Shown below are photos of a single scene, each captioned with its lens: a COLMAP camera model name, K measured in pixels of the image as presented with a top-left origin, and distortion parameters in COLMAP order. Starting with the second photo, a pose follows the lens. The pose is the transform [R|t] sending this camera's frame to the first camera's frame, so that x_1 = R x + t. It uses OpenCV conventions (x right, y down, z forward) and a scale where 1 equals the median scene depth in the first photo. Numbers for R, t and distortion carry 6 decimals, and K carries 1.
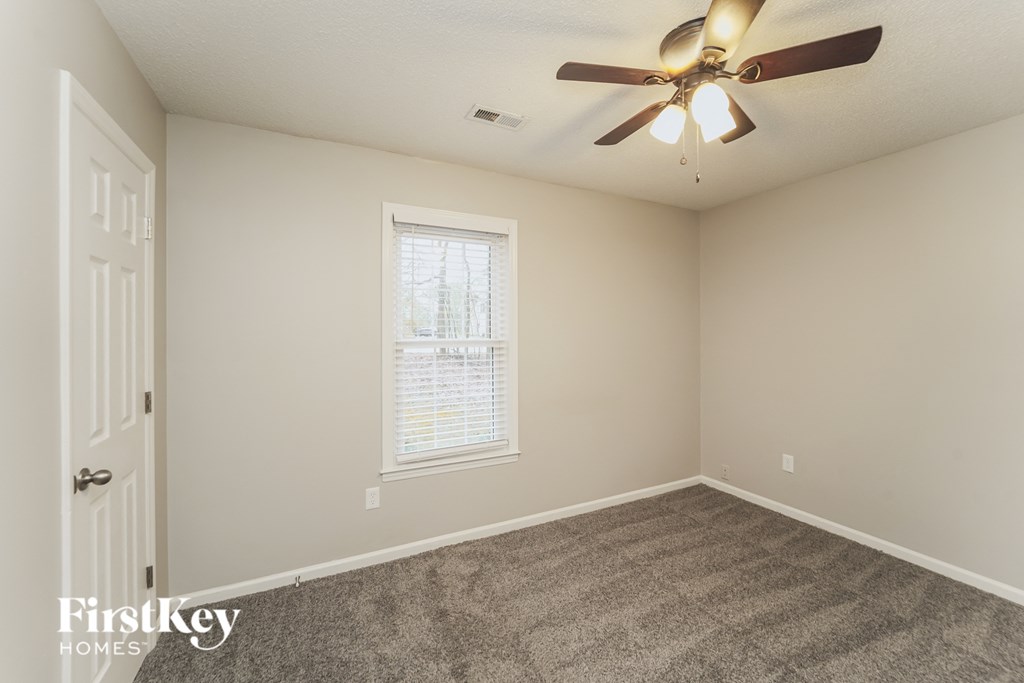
lens RADIAL K [[409.9, 0, 507.8], [0, 409.9, 331.4], [0, 0, 1]] dist [-0.004087, -0.000338]
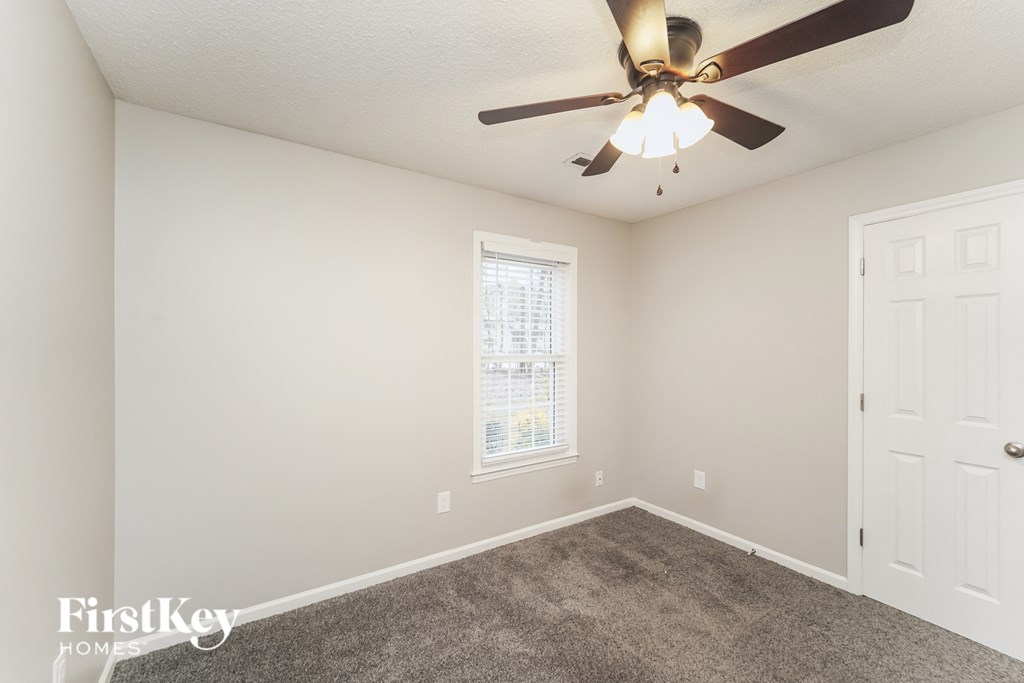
lens RADIAL K [[431.2, 0, 512.0], [0, 431.2, 341.5], [0, 0, 1]] dist [-0.012042, 0.000130]
pose [[0.990053, 0.004873, 0.140612, -0.317374], [-0.002938, 0.999898, -0.013966, 0.001170], [-0.140666, 0.013414, 0.989966, -0.148411]]
